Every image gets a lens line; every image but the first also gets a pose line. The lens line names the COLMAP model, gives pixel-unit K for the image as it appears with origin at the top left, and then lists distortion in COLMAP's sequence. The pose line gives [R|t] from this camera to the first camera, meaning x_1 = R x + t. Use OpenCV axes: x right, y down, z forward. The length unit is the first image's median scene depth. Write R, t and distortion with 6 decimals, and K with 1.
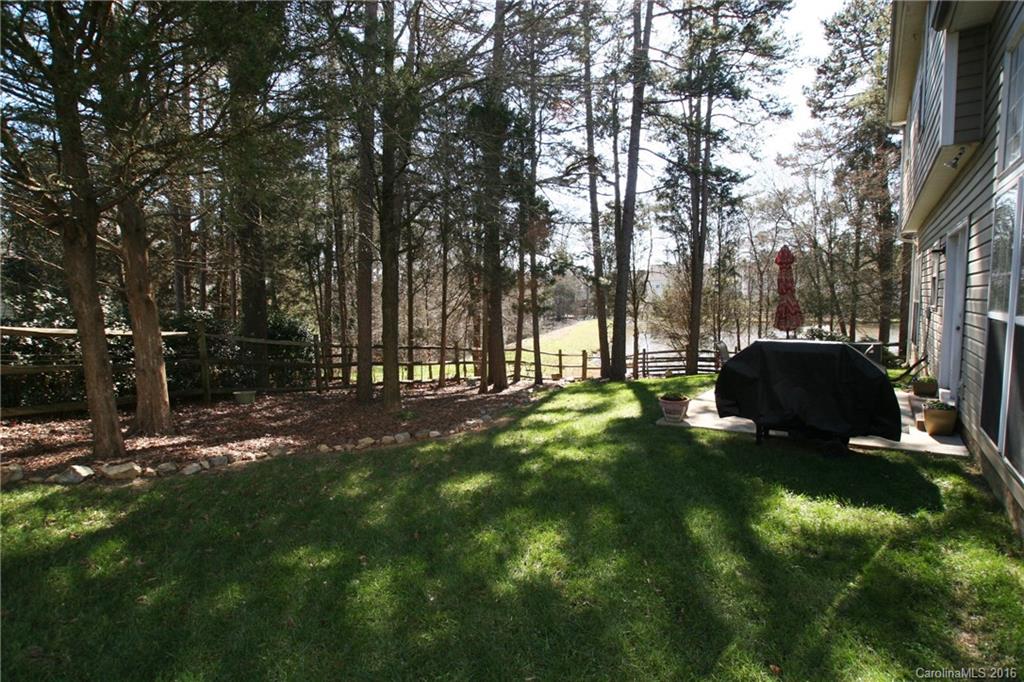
lens RADIAL K [[509.2, 0, 511.6], [0, 509.2, 340.3], [0, 0, 1]] dist [-0.061366, 0.012227]
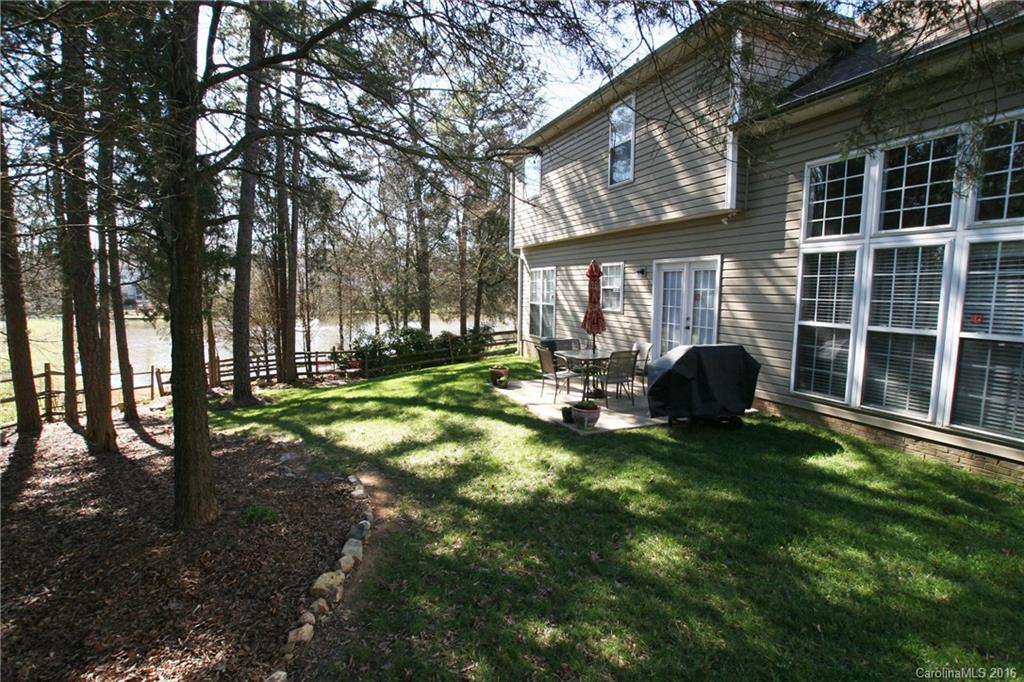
lens RADIAL K [[509.2, 0, 508.9], [0, 509.2, 346.1], [0, 0, 1]] dist [-0.061366, 0.012227]
pose [[0.558684, -0.086718, 0.824835, -0.854527], [0.058850, 0.996157, 0.064869, -0.119191], [-0.827290, 0.012300, 0.561640, 0.724279]]
